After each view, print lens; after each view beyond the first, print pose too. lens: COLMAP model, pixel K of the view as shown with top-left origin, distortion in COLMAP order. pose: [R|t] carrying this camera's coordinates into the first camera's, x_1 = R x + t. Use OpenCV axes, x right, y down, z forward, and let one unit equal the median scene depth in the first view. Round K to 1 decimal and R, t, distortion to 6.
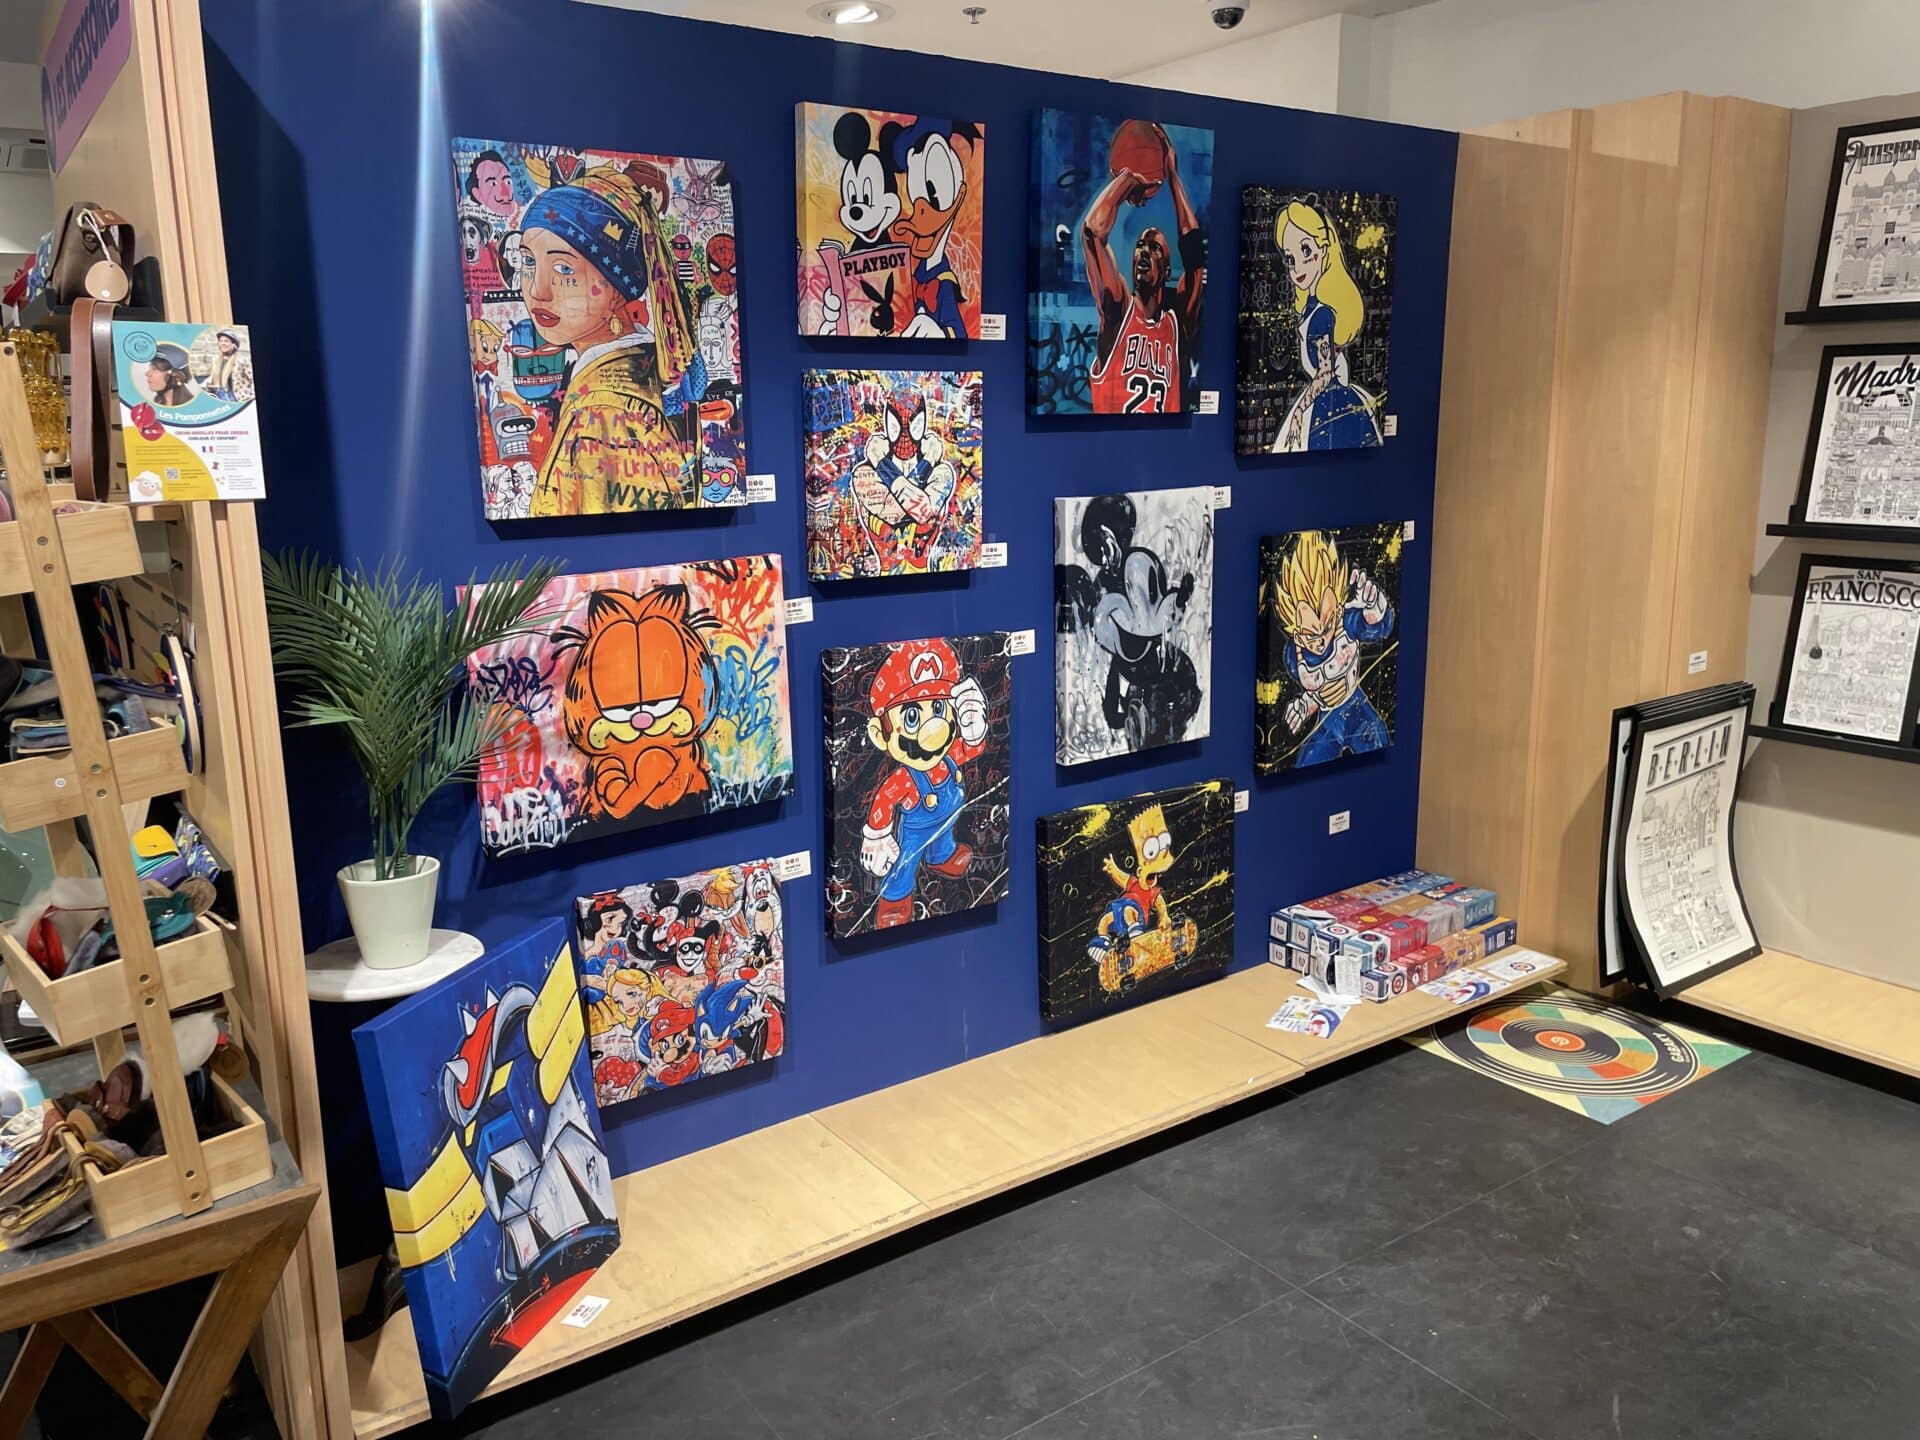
lens RADIAL K [[1452.8, 0, 886.6], [0, 1452.8, 719.9], [0, 0, 1]] dist [0.024500, -0.031605]
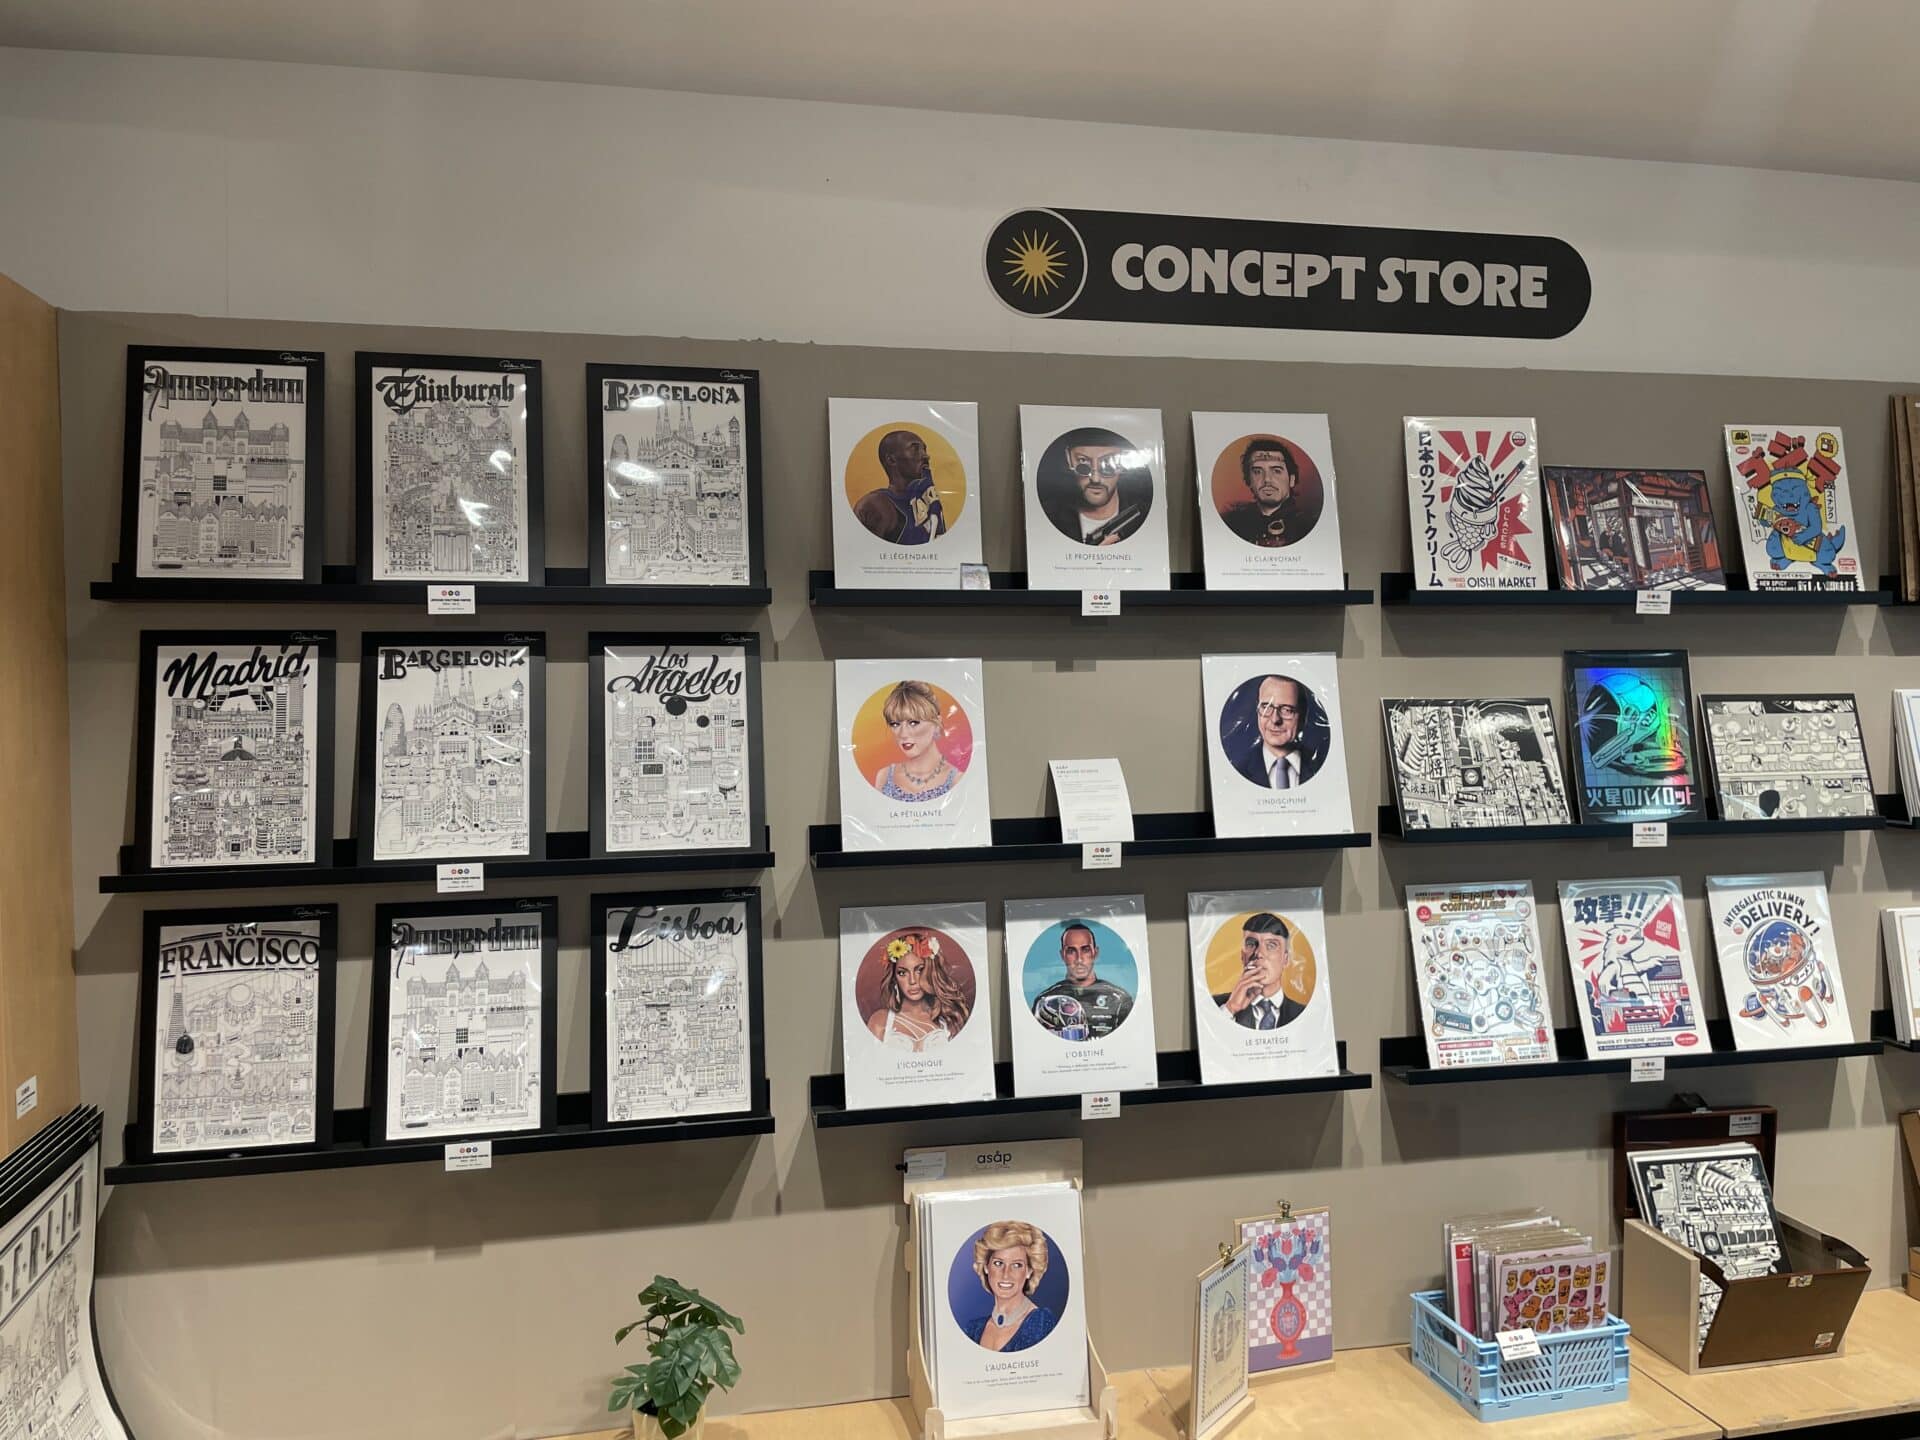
lens RADIAL K [[1452.8, 0, 945.6], [0, 1452.8, 704.9], [0, 0, 1]] dist [0.024500, -0.031605]
pose [[0.344615, -0.001953, 0.938742, 0.093560], [0.198341, 0.977574, -0.070778, -0.088312], [-0.917552, 0.210582, 0.337274, 0.392828]]
